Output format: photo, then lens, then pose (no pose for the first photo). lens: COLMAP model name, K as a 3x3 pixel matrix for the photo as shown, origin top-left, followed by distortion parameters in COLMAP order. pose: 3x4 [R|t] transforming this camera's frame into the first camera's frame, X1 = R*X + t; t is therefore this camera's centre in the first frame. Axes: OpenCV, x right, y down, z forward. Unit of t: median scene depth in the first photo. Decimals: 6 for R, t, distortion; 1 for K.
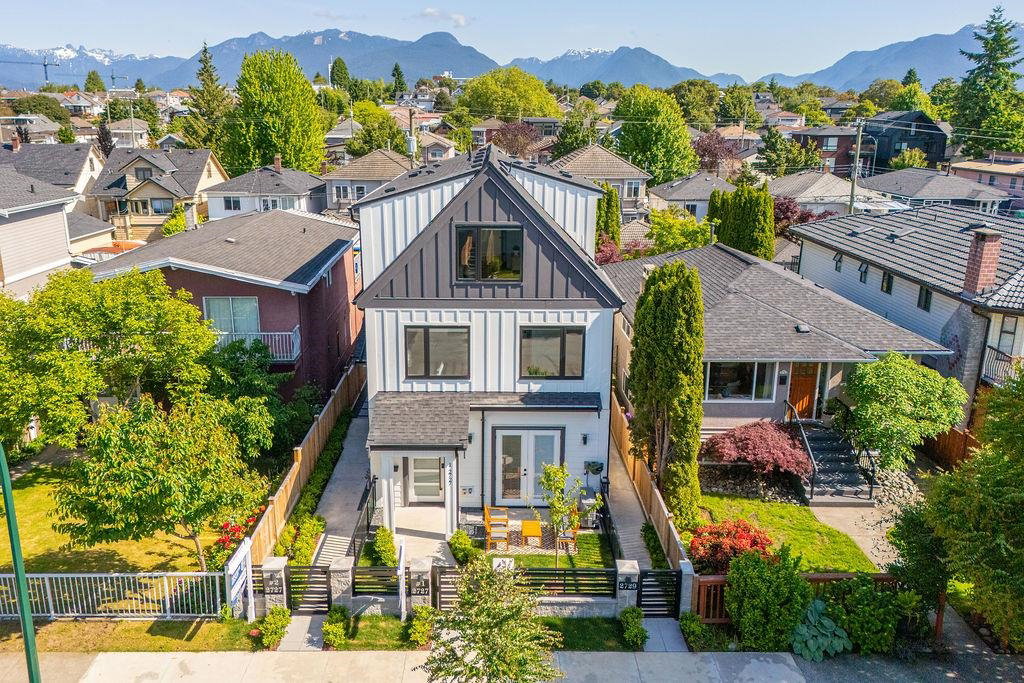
lens RADIAL K [[763.3, 0, 510.0], [0, 763.3, 315.9], [0, 0, 1]] dist [0.075304, -0.094604]
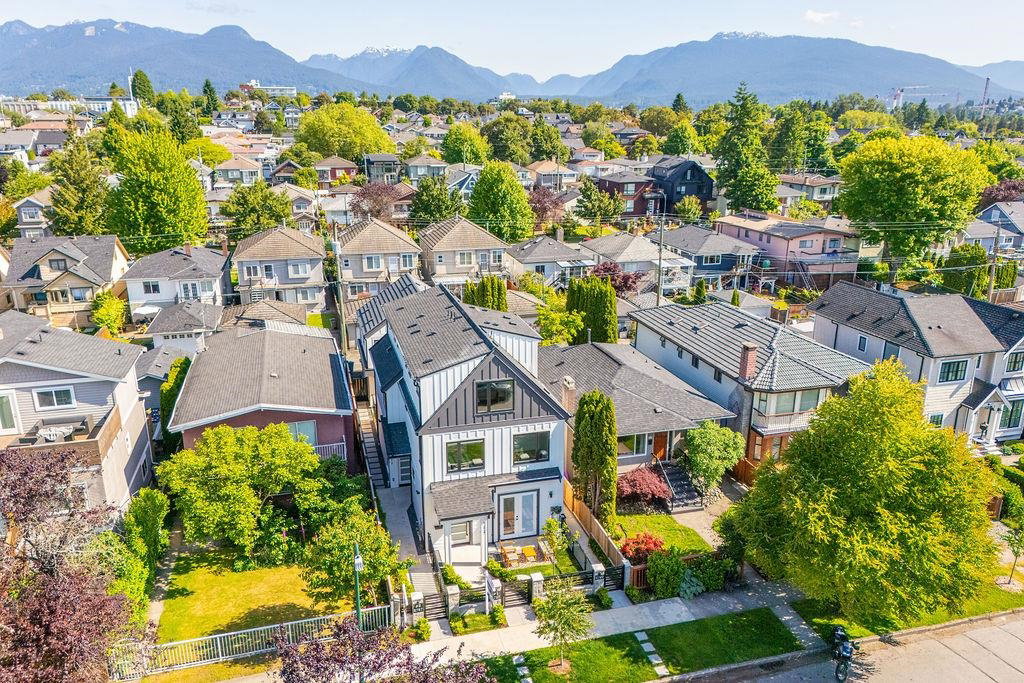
lens RADIAL K [[763.3, 0, 510.0], [0, 763.3, 315.9], [0, 0, 1]] dist [0.075304, -0.094604]
pose [[0.966037, -0.074310, 0.247489, -0.369794], [0.068209, 0.997120, 0.033147, -0.288667], [-0.249240, -0.015140, 0.968323, -0.609006]]
